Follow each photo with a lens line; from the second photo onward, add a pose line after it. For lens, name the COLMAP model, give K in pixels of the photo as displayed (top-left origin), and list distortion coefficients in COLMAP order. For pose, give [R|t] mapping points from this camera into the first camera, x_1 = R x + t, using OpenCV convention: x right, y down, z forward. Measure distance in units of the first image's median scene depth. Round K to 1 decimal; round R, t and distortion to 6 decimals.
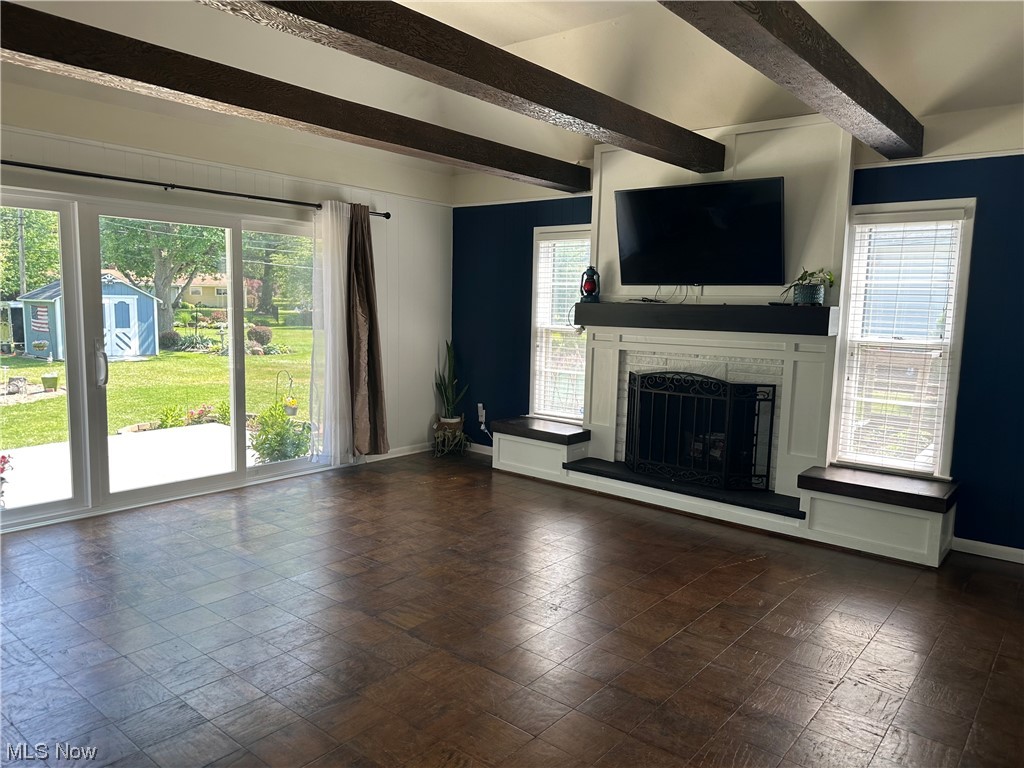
lens RADIAL K [[718.2, 0, 512.0], [0, 718.2, 384.0], [0, 0, 1]] dist [0.096924, -0.173632]
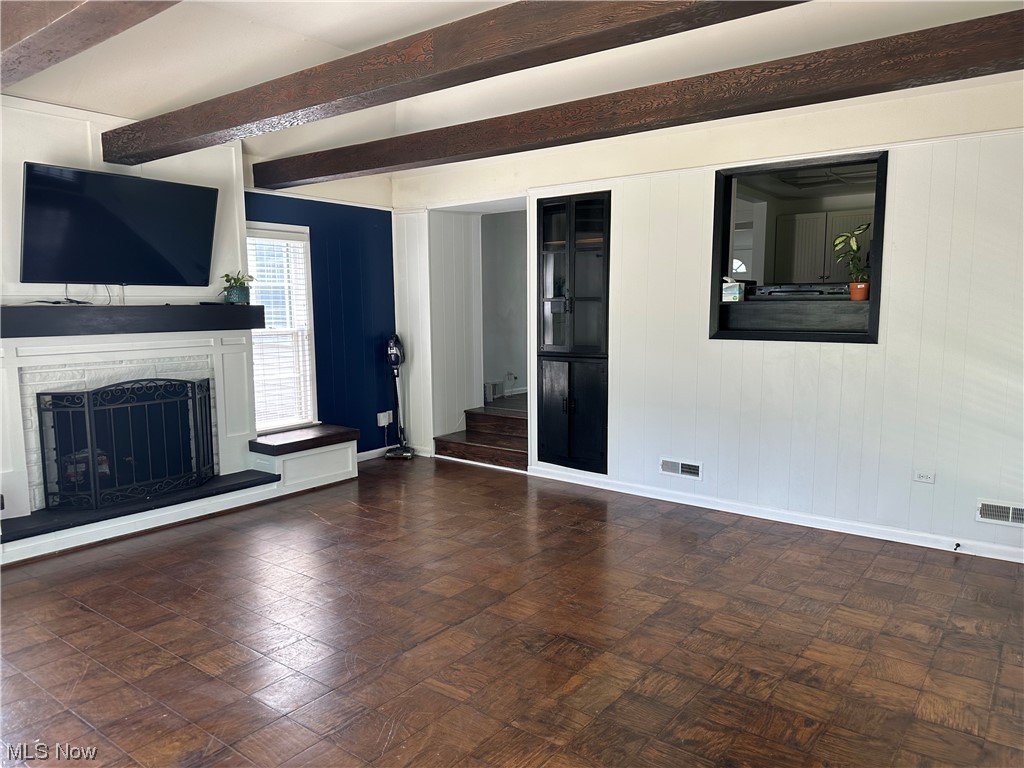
lens RADIAL K [[718.2, 0, 512.0], [0, 718.2, 384.0], [0, 0, 1]] dist [0.096924, -0.173632]
pose [[-0.050675, -0.133936, 0.989693, -0.727362], [0.115675, 0.983510, 0.139022, -0.087534], [-0.991994, 0.121528, -0.034347, 0.582815]]
